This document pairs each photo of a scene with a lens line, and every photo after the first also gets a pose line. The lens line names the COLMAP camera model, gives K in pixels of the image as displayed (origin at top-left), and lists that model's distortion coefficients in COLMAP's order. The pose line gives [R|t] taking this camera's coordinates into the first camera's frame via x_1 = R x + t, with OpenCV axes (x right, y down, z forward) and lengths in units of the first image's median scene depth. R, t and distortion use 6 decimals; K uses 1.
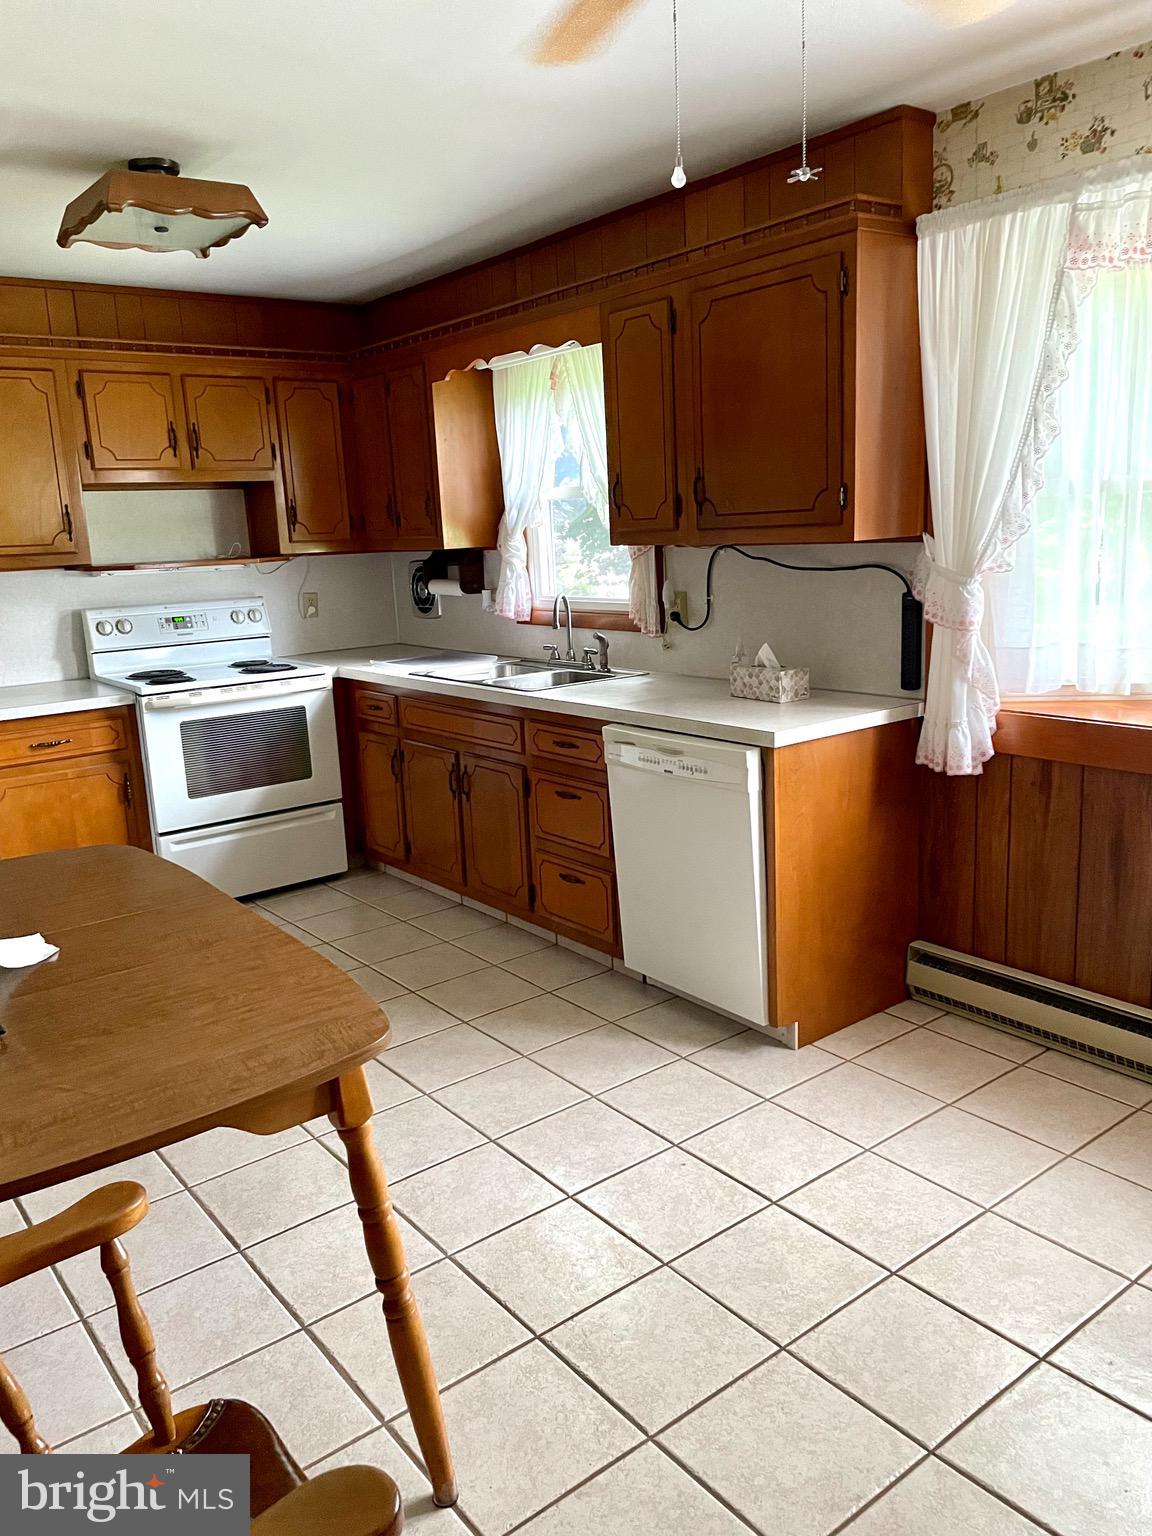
lens RADIAL K [[1173.8, 0, 578.9], [0, 1173.8, 773.3], [0, 0, 1]] dist [0.082585, -0.102402]
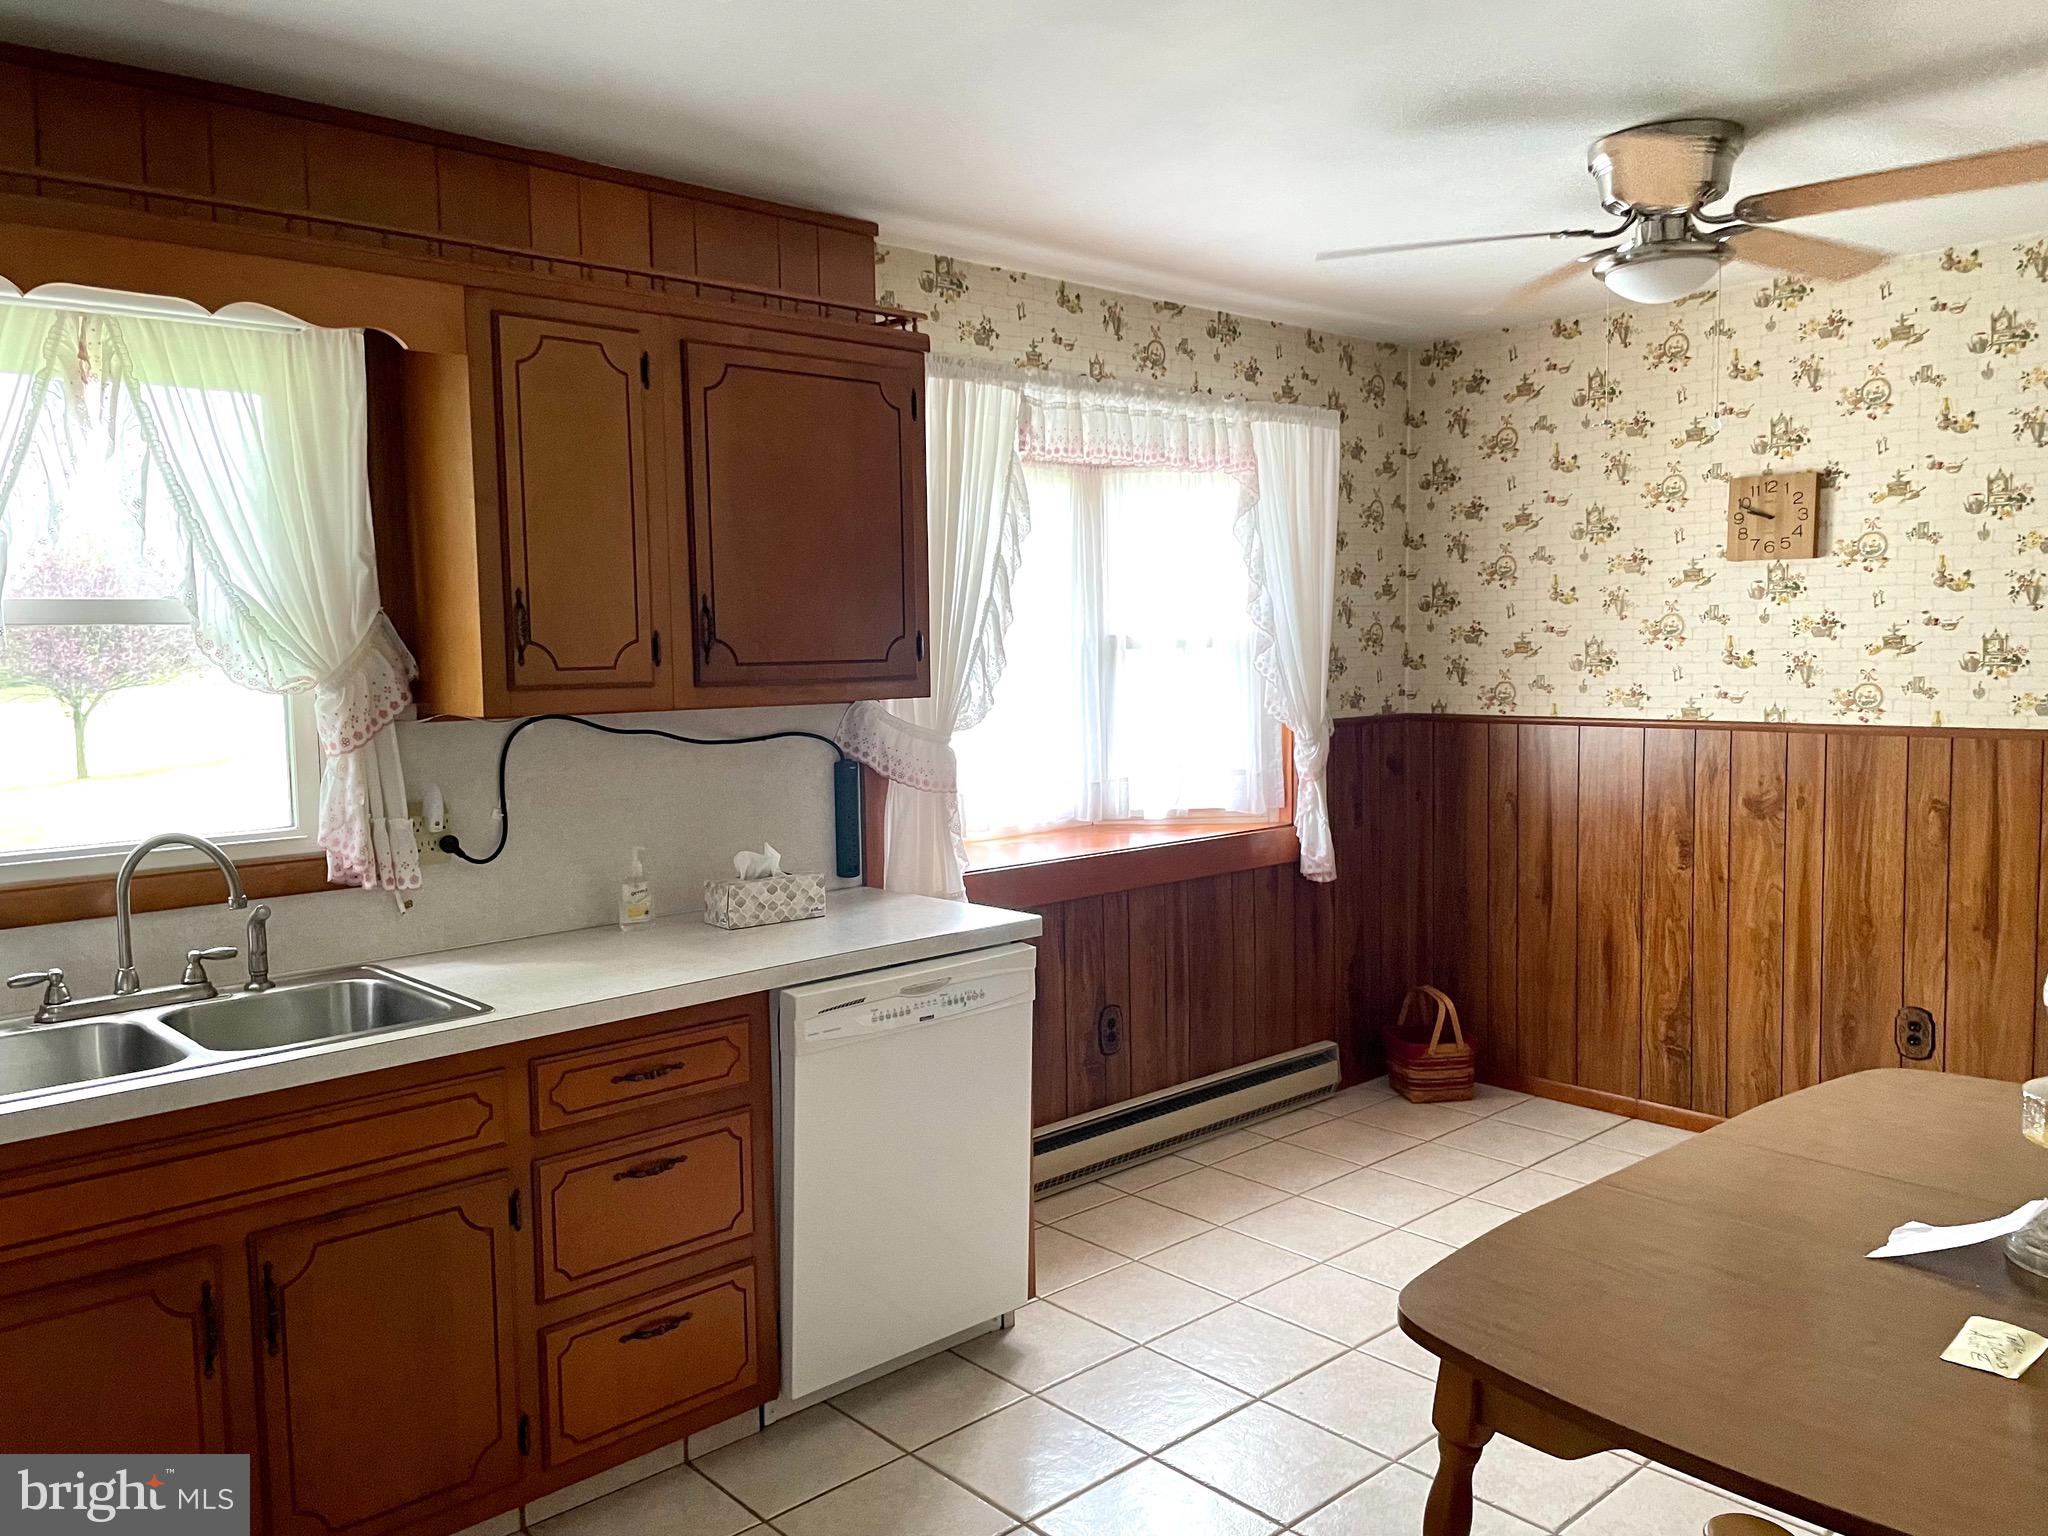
lens RADIAL K [[1565.0, 0, 1026.7], [0, 1565.0, 760.0], [0, 0, 1]] dist [0.082585, -0.102402]
pose [[-0.090918, -0.030463, 0.995392, -0.781764], [0.229432, 0.972003, 0.050703, -0.169014], [-0.969069, 0.232985, -0.081383, 0.904198]]
